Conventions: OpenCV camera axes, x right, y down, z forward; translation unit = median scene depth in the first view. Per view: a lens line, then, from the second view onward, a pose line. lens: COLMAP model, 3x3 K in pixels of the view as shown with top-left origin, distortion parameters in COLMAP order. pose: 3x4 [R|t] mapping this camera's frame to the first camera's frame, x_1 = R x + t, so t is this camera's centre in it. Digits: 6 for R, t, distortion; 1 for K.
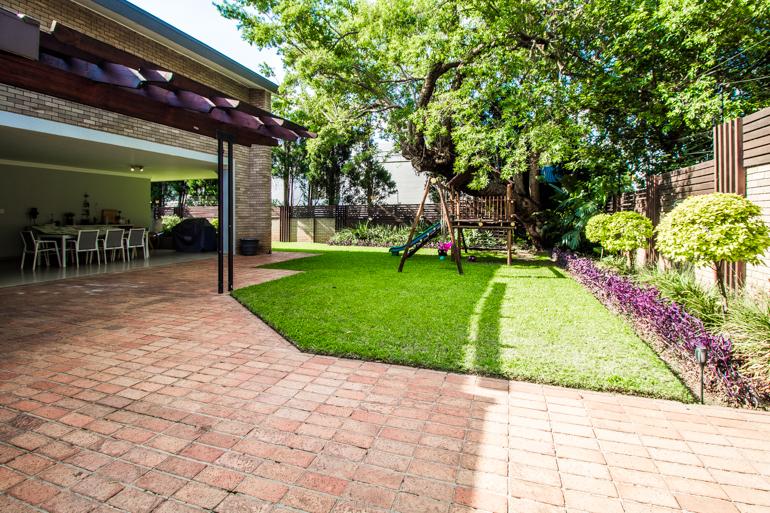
lens RADIAL K [[370.1, 0, 385.6], [0, 370.1, 254.6], [0, 0, 1]] dist [0.013806, -0.001464]
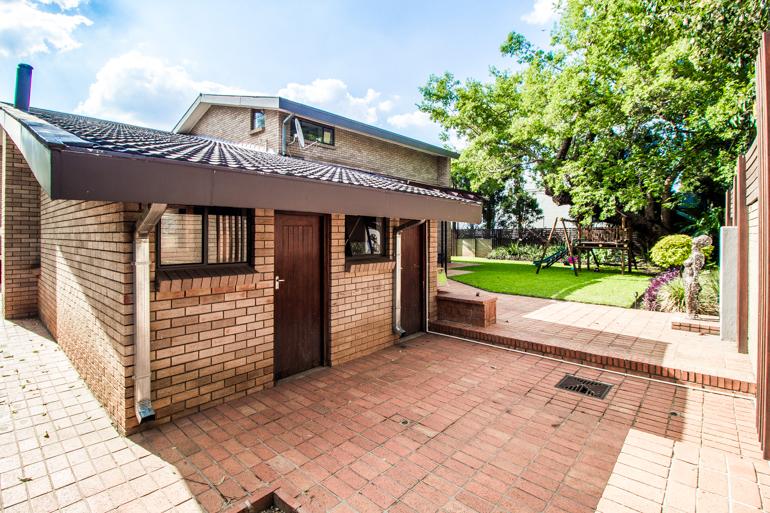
lens RADIAL K [[370.1, 0, 388.3], [0, 370.1, 230.8], [0, 0, 1]] dist [0.013806, -0.001464]
pose [[0.924296, -0.004324, -0.381651, 0.026604], [-0.037428, 0.994090, -0.101907, 0.022238], [0.379836, 0.108476, 0.918671, -0.367677]]
